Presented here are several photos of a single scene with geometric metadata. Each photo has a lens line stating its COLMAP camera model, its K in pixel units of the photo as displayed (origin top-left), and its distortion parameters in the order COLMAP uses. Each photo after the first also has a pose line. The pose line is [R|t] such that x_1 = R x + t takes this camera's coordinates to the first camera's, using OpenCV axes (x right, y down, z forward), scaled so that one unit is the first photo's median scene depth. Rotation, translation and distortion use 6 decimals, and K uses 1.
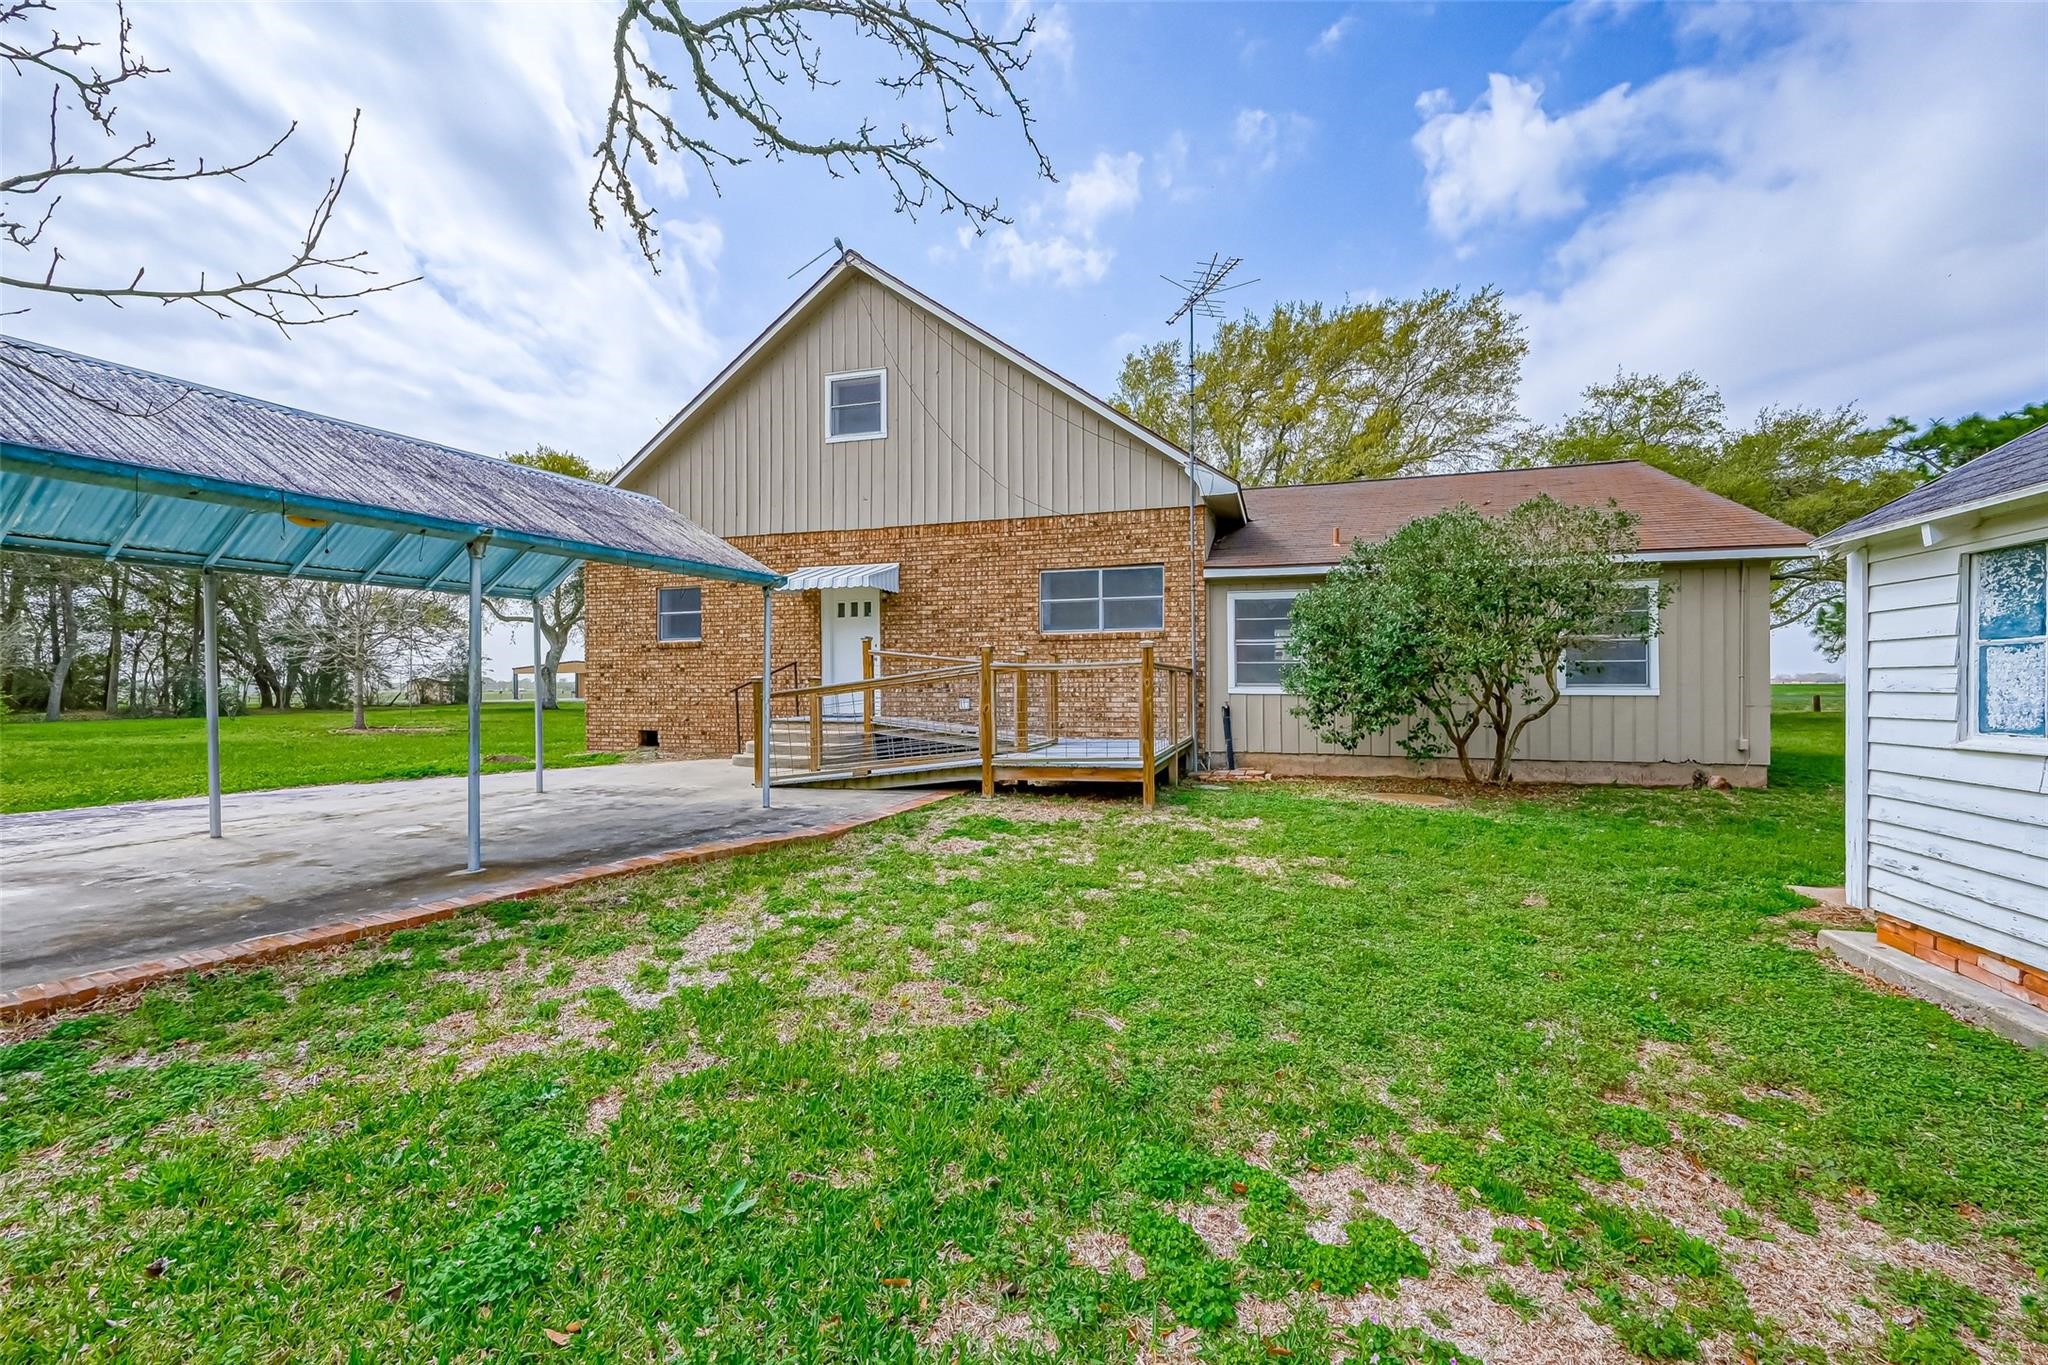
lens RADIAL K [[827.2, 0, 1075.8], [0, 827.2, 671.9], [0, 0, 1]] dist [-0.001032, 0.000253]
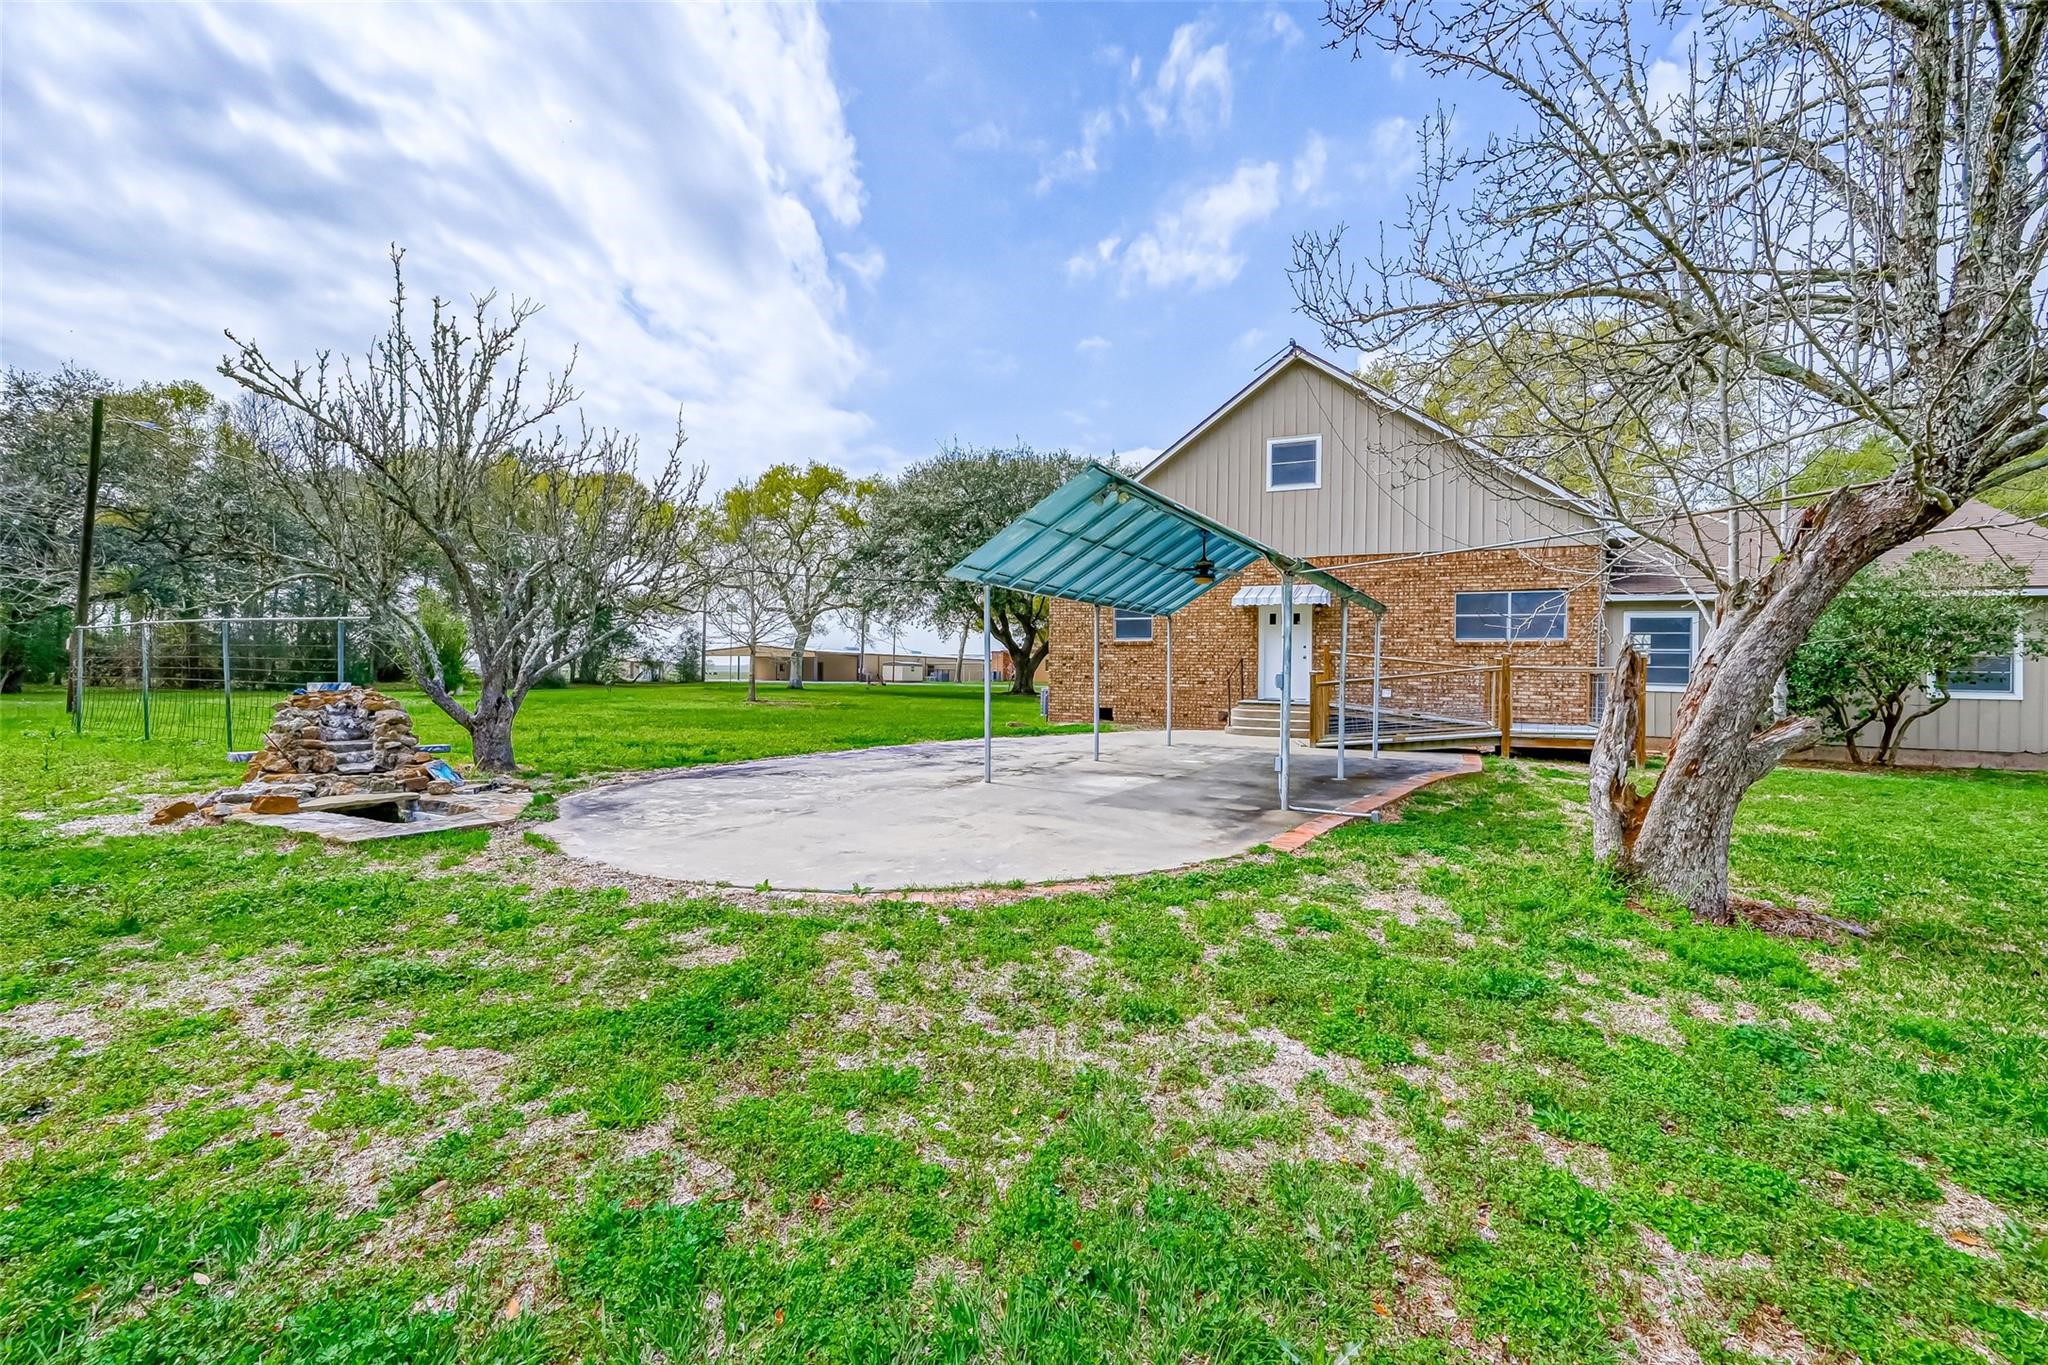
lens RADIAL K [[827.2, 0, 1056.7], [0, 827.2, 660.6], [0, 0, 1]] dist [-0.001032, 0.000253]
pose [[0.992569, 0.020860, -0.119886, -0.474865], [-0.021700, 0.999748, -0.005704, 0.005106], [0.119737, 0.008264, 0.992771, -0.339780]]
